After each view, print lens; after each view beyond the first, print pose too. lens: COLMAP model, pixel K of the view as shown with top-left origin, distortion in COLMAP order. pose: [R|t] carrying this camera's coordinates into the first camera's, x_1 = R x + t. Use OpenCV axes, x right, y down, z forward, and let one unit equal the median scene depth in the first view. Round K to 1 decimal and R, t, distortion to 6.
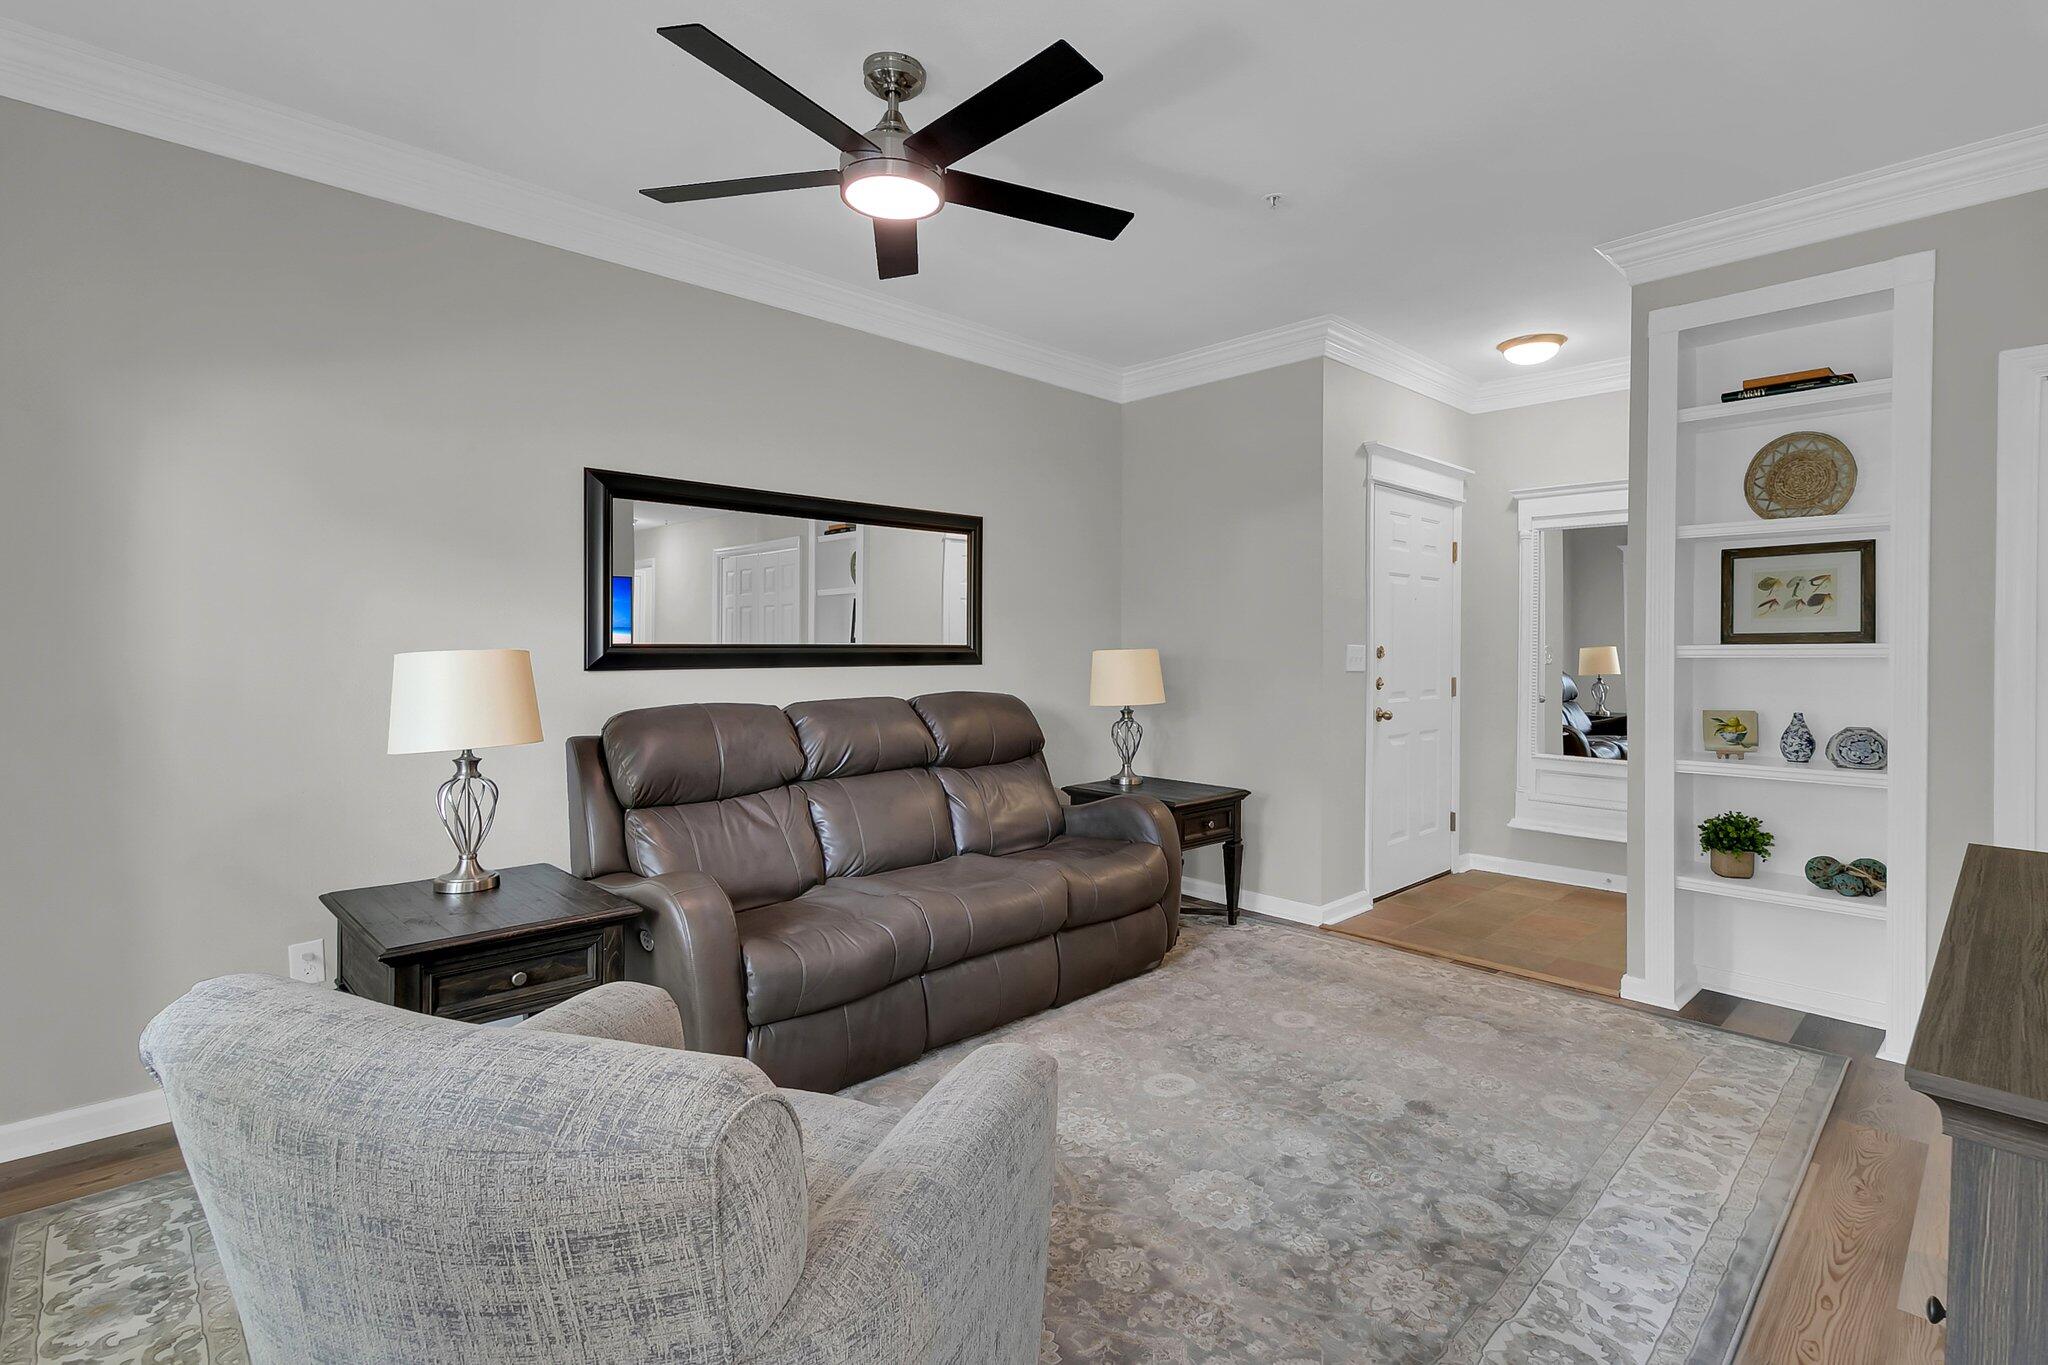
lens RADIAL K [[958.7, 0, 1038.4], [0, 958.7, 649.5], [0, 0, 1]] dist [0.001551, -0.000653]
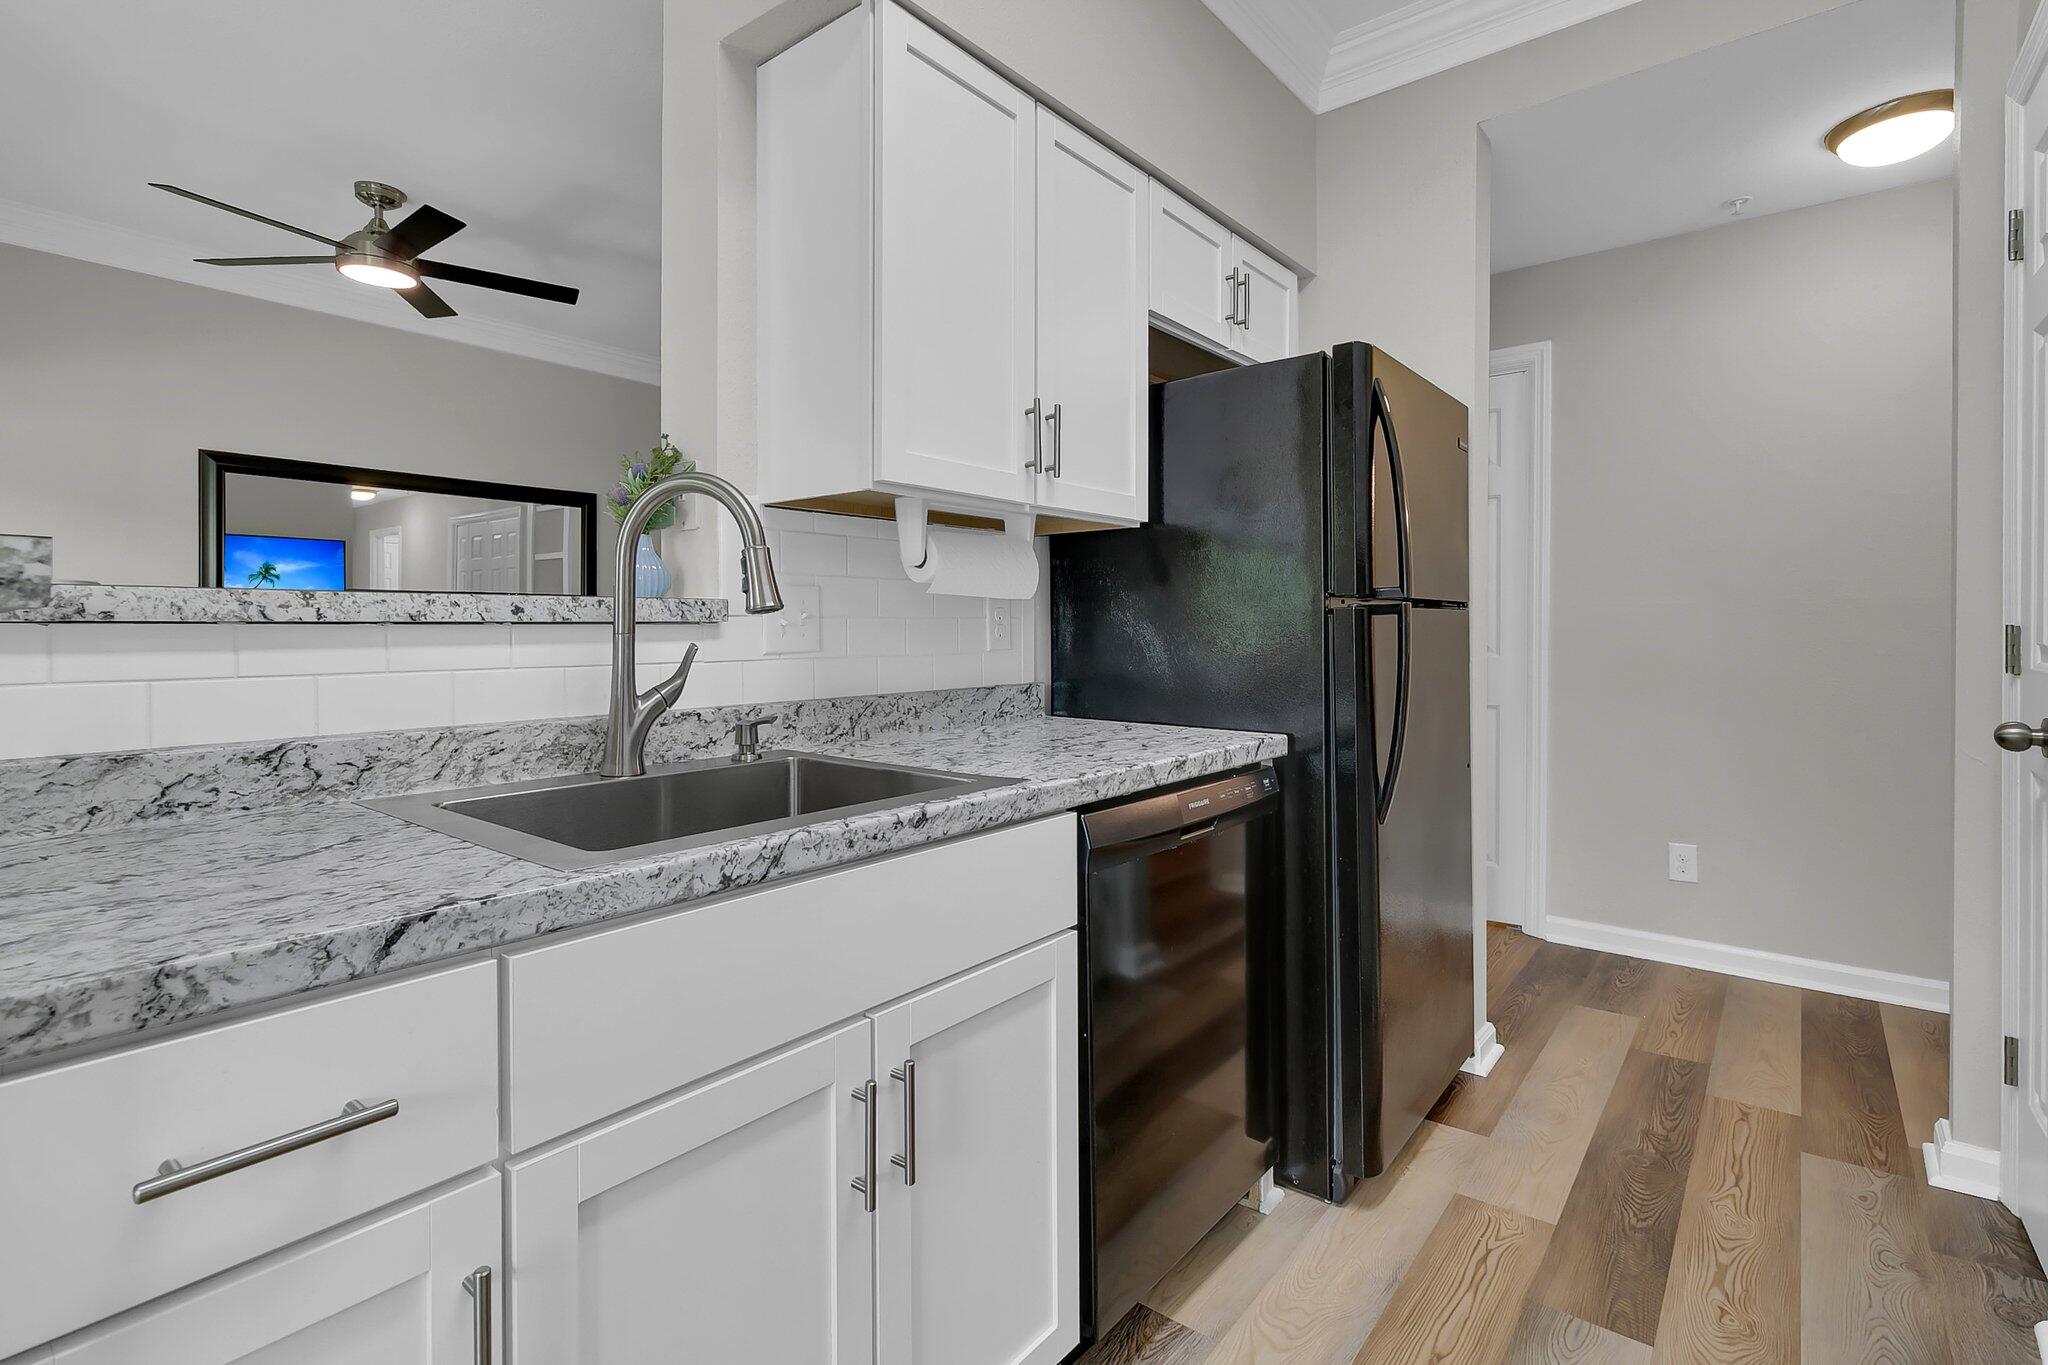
lens RADIAL K [[959.7, 0, 1040.3], [0, 959.7, 635.3], [0, 0, 1]] dist [0.001494, 0.000303]
pose [[0.990499, 0.001591, 0.137514, 0.449867], [-0.002320, 0.999984, 0.005138, 0.050046], [-0.137504, -0.005408, 0.990486, -0.421471]]
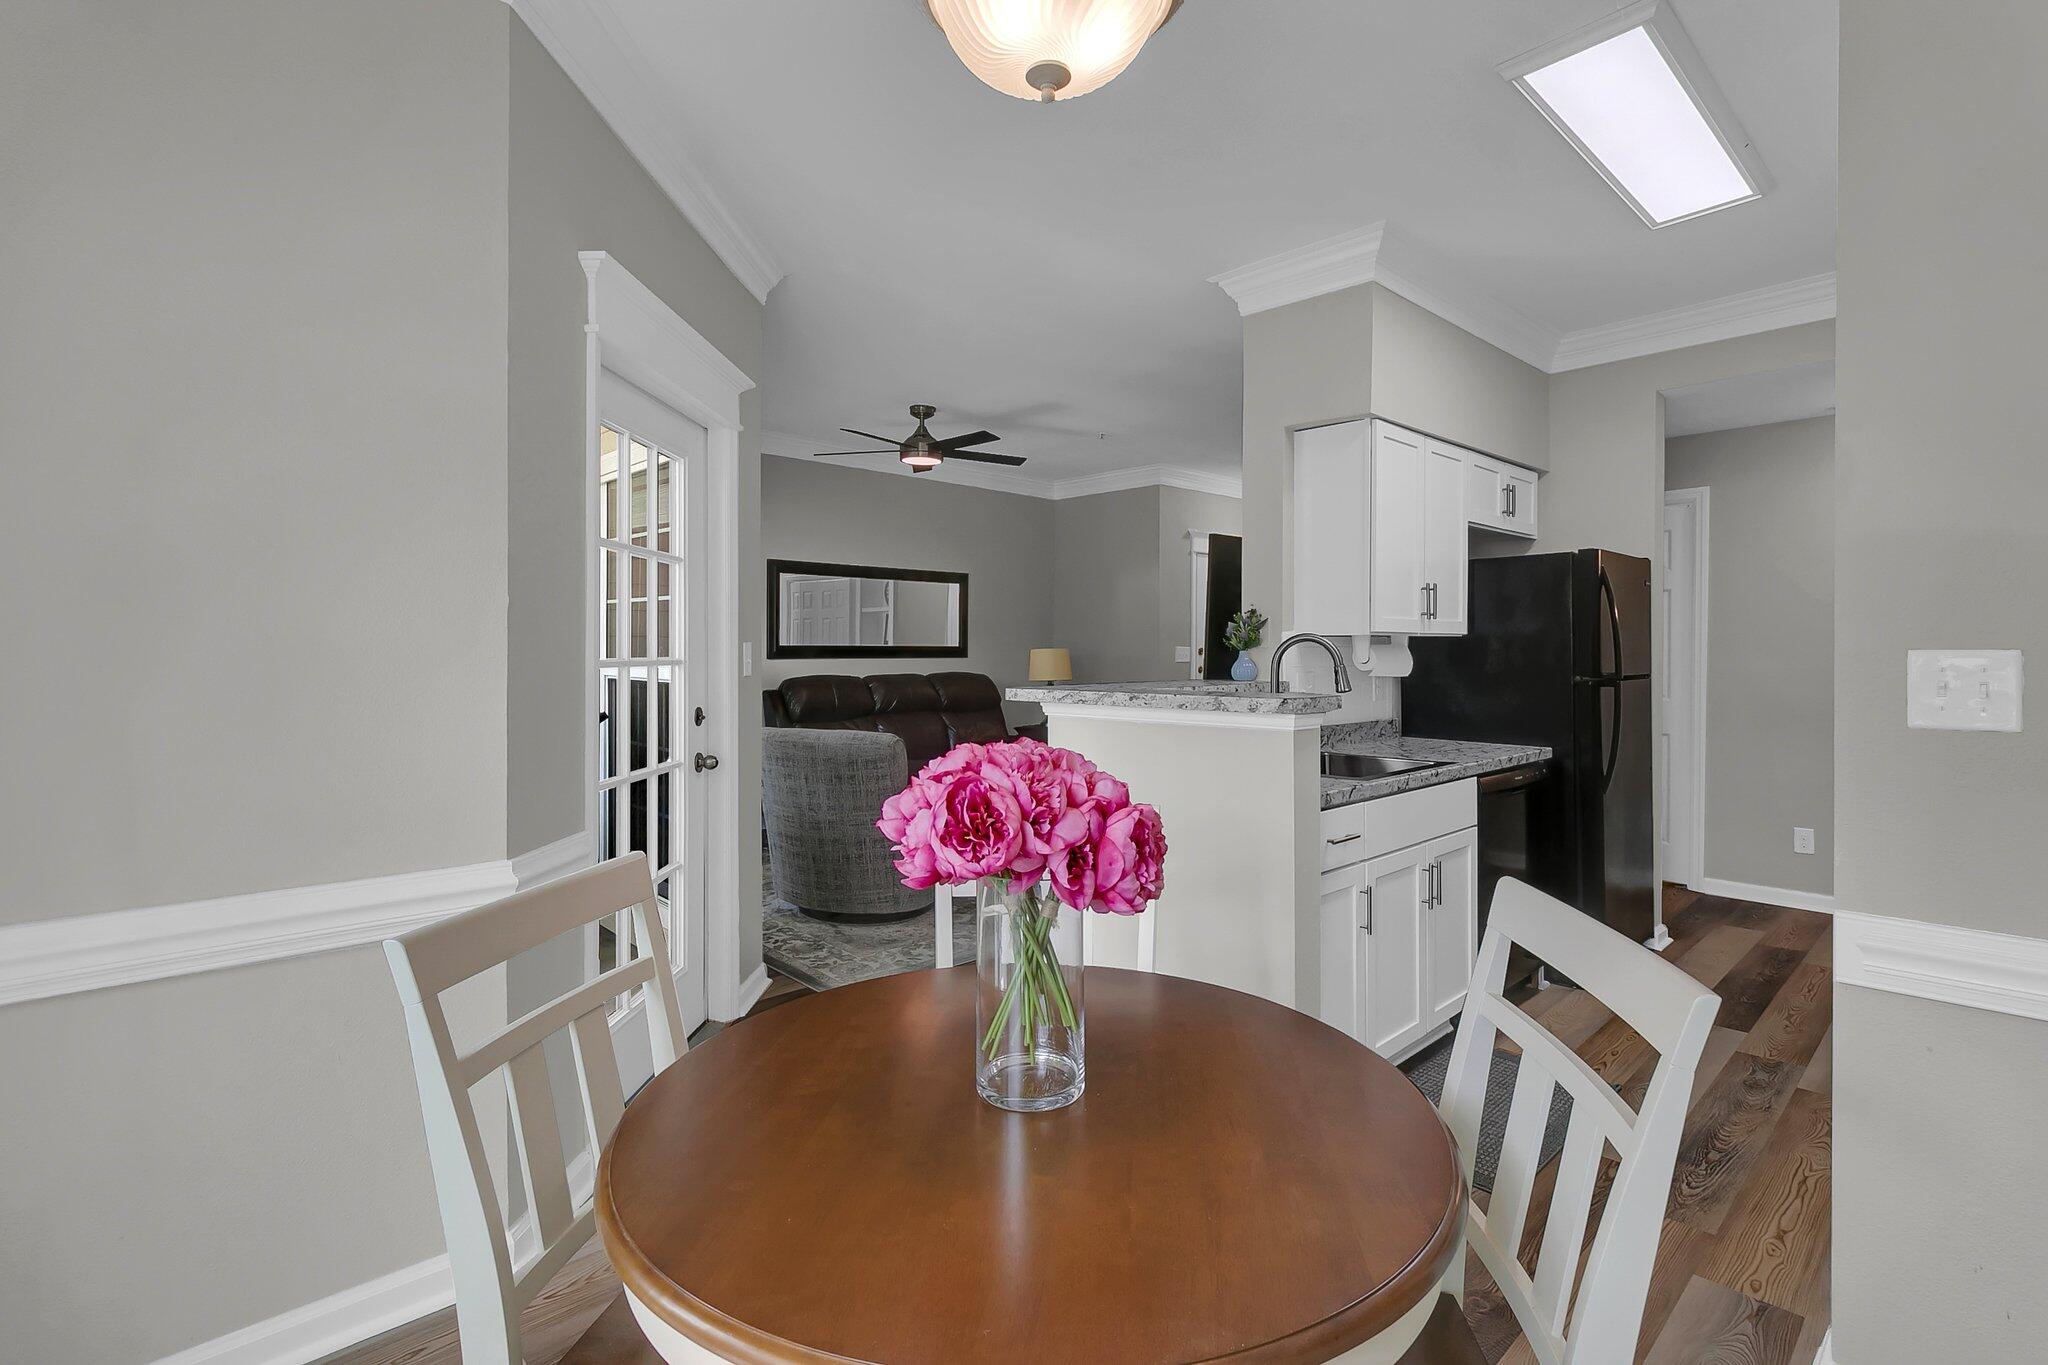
lens RADIAL K [[936.7, 0, 1035.2], [0, 936.7, 654.2], [0, 0, 1]] dist [-0.001524, -0.000285]
pose [[0.999930, 0.003447, -0.011303, 0.110796], [-0.003415, 0.999990, 0.002870, 0.005404], [0.011312, -0.002832, 0.999932, -0.931640]]
